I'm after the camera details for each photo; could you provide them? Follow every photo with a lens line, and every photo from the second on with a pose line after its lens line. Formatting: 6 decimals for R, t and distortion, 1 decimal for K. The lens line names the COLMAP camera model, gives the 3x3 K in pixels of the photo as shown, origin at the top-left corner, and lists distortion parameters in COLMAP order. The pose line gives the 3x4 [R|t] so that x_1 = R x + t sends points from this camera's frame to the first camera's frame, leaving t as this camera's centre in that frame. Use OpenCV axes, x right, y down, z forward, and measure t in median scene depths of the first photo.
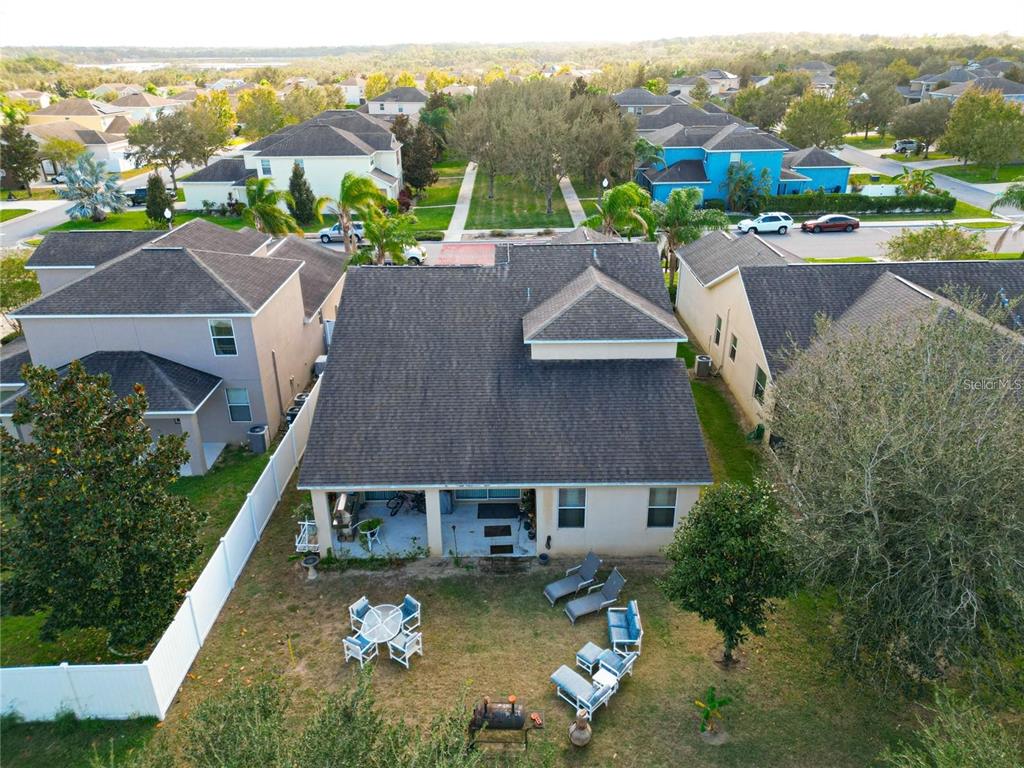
lens RADIAL K [[712.7, 0, 512.0], [0, 712.7, 384.0], [0, 0, 1]] dist [0.059032, -0.049116]
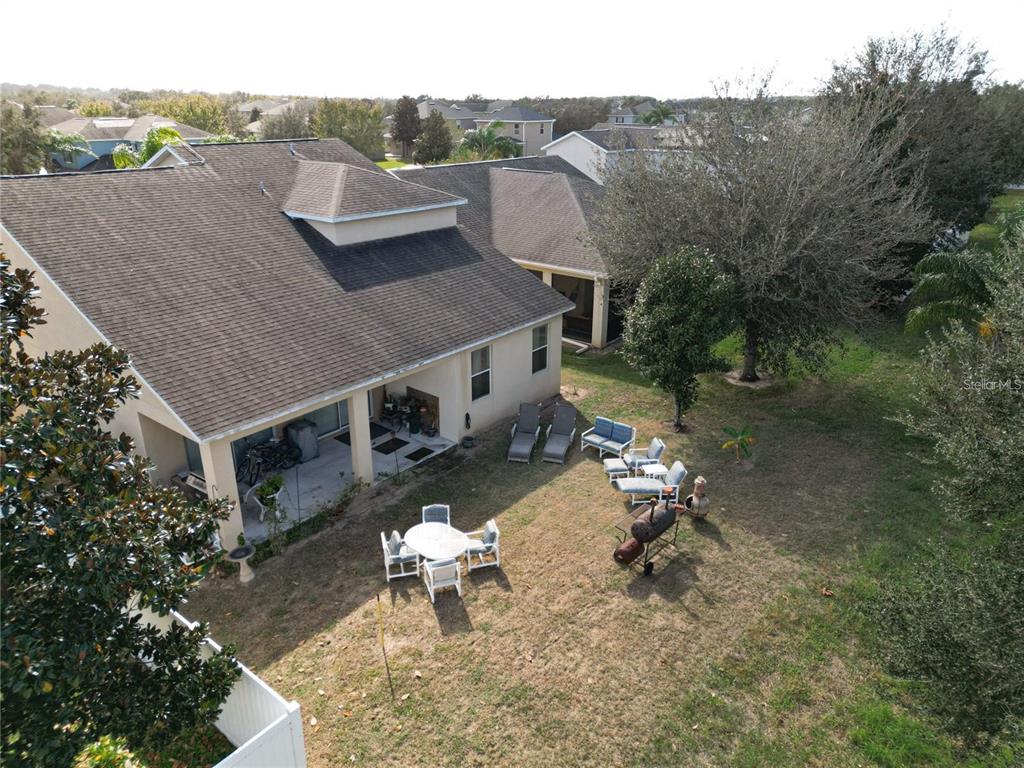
lens RADIAL K [[712.7, 0, 512.0], [0, 712.7, 384.0], [0, 0, 1]] dist [0.059032, -0.049116]
pose [[0.623253, -0.269105, 0.734260, -0.559282], [0.320098, 0.944456, 0.074437, 0.134229], [-0.713507, 0.188642, 0.674775, 0.371107]]
